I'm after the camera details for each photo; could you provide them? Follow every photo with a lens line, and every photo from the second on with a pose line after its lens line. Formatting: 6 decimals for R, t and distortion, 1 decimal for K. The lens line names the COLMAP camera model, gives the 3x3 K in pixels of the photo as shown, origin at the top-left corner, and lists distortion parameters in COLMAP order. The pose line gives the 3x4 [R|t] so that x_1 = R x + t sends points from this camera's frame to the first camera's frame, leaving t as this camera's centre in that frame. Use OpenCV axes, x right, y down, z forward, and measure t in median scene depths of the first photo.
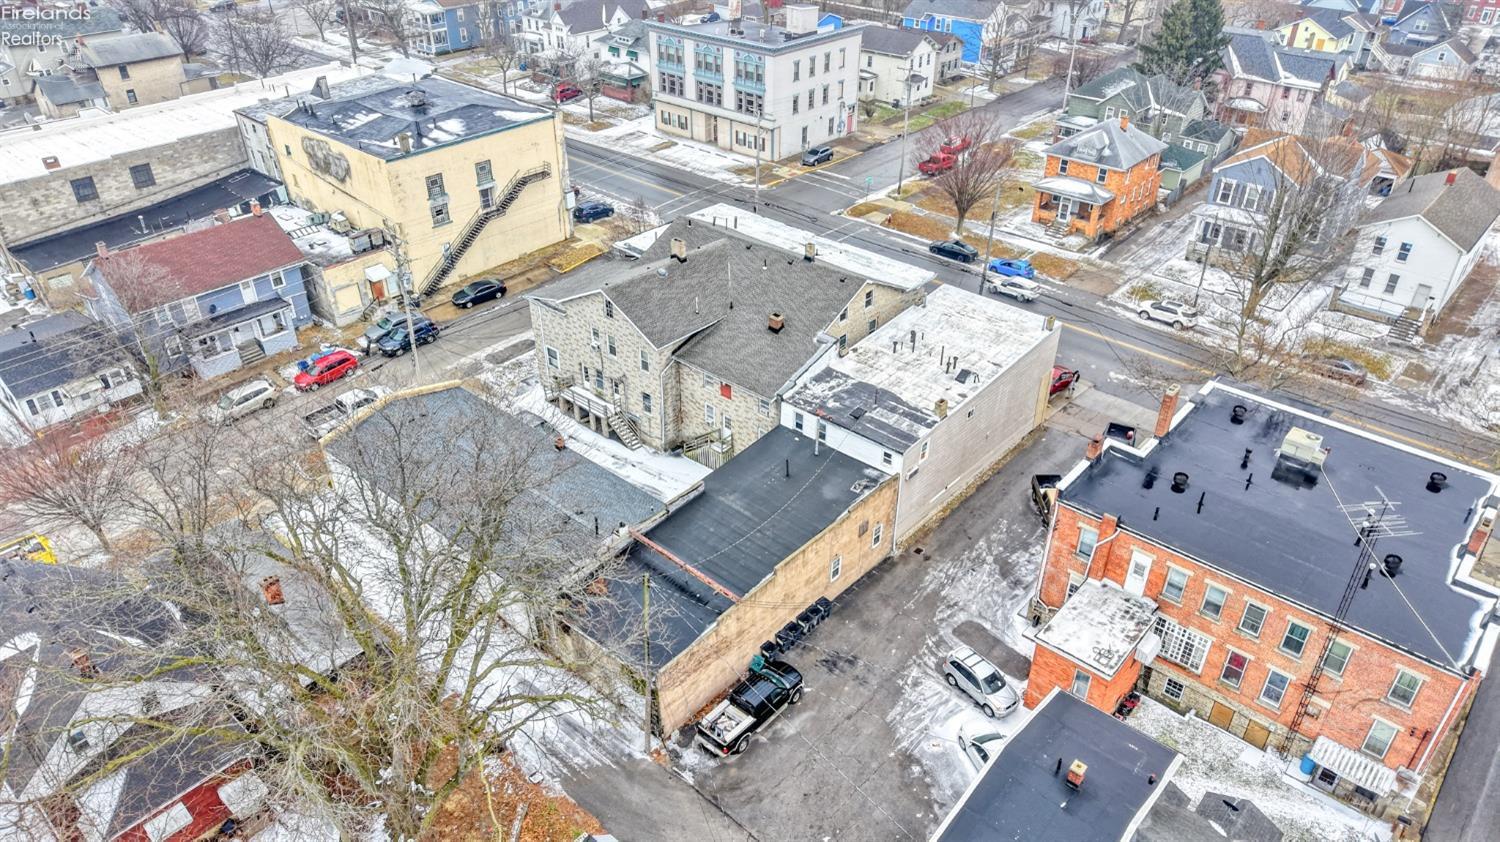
lens RADIAL K [[999.6, 0, 763.6], [0, 999.6, 447.6], [0, 0, 1]] dist [0.030070, -0.035143]
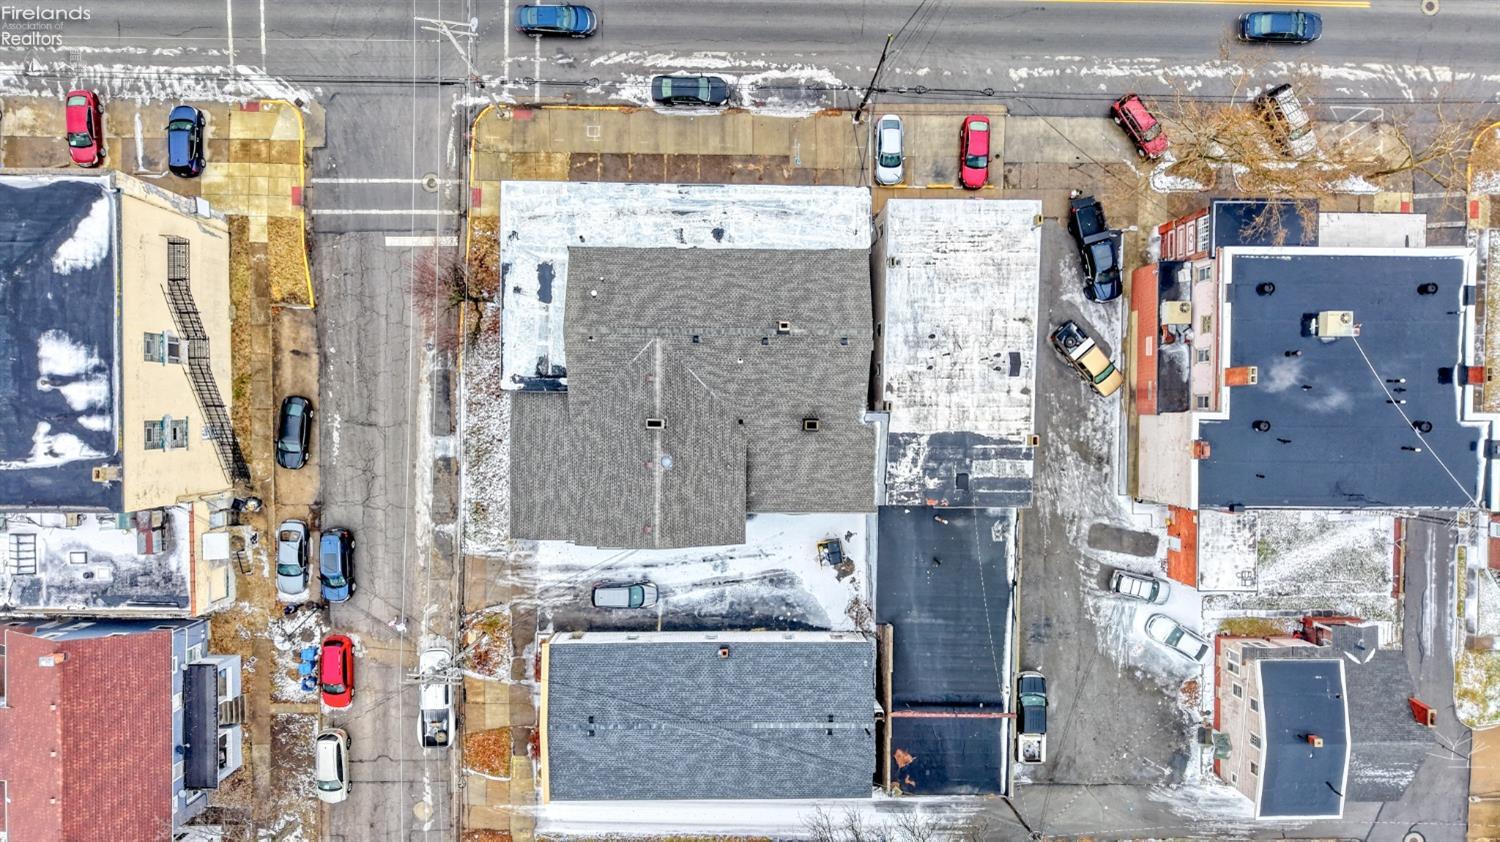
lens RADIAL K [[999.6, 0, 760.7], [0, 999.6, 427.4], [0, 0, 1]] dist [0.030070, -0.035143]
pose [[0.757760, -0.652498, 0.006765, -0.027092], [0.334736, 0.397594, 0.854324, -0.836995], [-0.560135, -0.645109, 0.519696, 0.516330]]
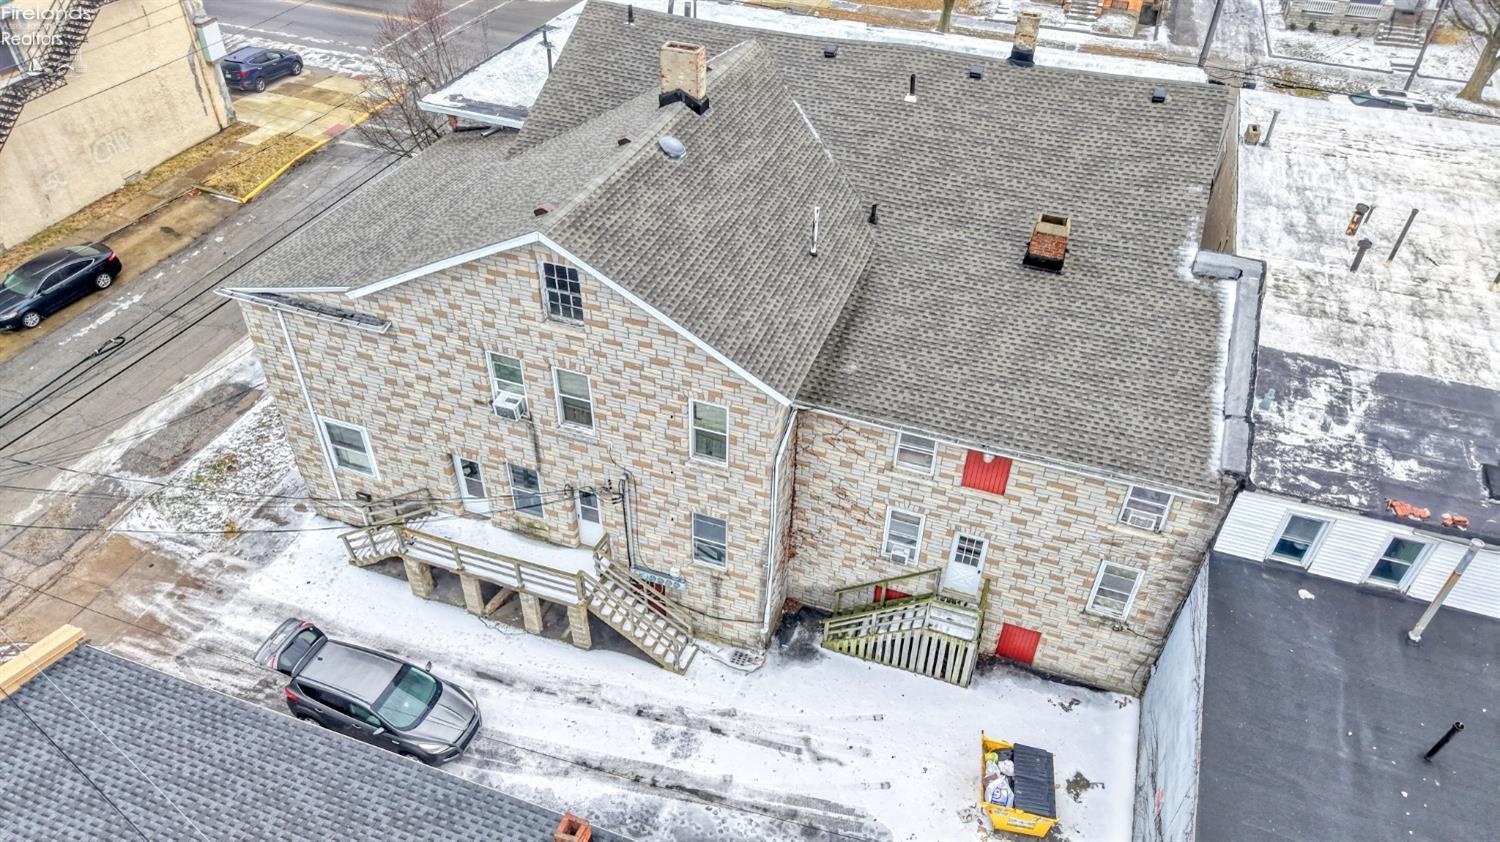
lens RADIAL K [[999.6, 0, 756.8], [0, 999.6, 431.9], [0, 0, 1]] dist [0.030070, -0.035143]
pose [[0.929691, -0.225610, 0.291161, -0.184316], [0.193671, 0.971789, 0.134603, -0.118051], [-0.313315, -0.068750, 0.947157, 0.642906]]
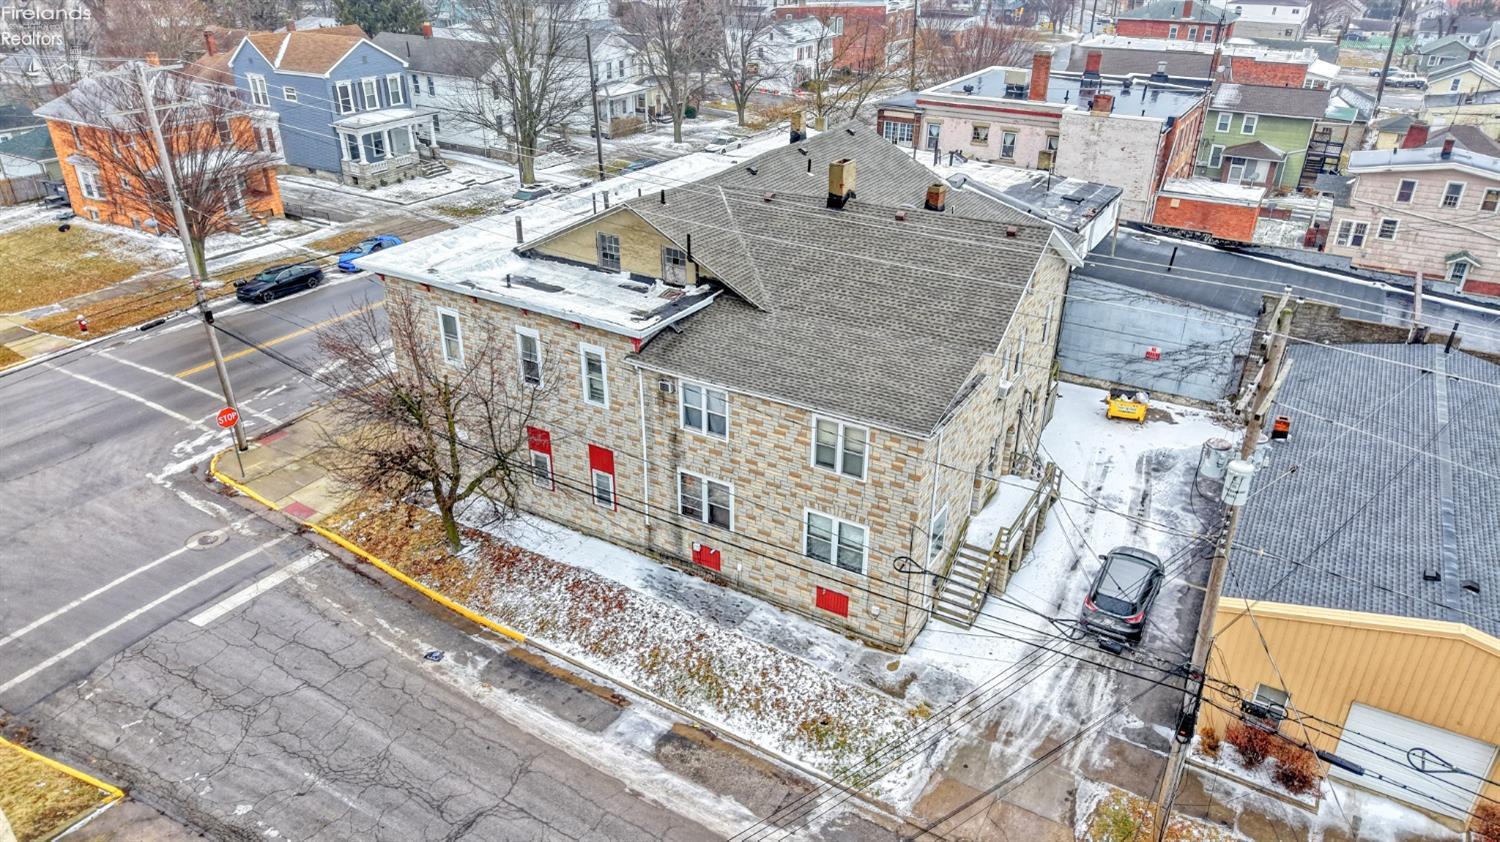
lens RADIAL K [[999.6, 0, 758.5], [0, 999.6, 422.9], [0, 0, 1]] dist [0.030070, -0.035143]
pose [[-0.187760, -0.453804, 0.871096, -0.540453], [0.537983, 0.694492, 0.477760, -0.361520], [-0.821779, 0.558339, 0.113741, 1.015573]]
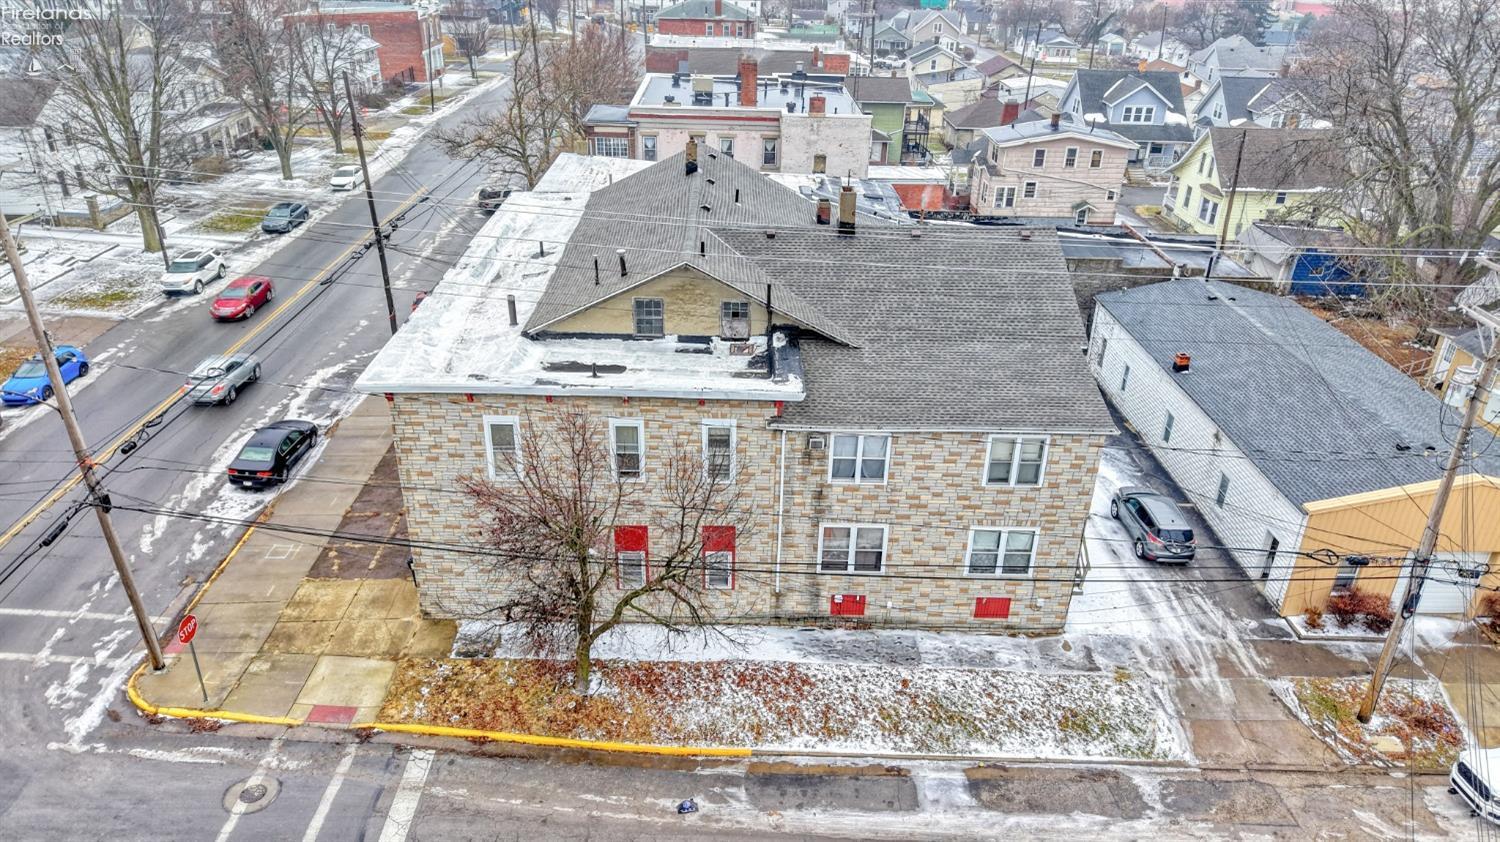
lens RADIAL K [[999.6, 0, 754.8], [0, 999.6, 422.0], [0, 0, 1]] dist [0.030070, -0.035143]
pose [[-0.669129, -0.355895, 0.652384, -0.402878], [0.388276, 0.581092, 0.715244, -0.493997], [-0.633646, 0.731896, -0.250640, 1.196077]]
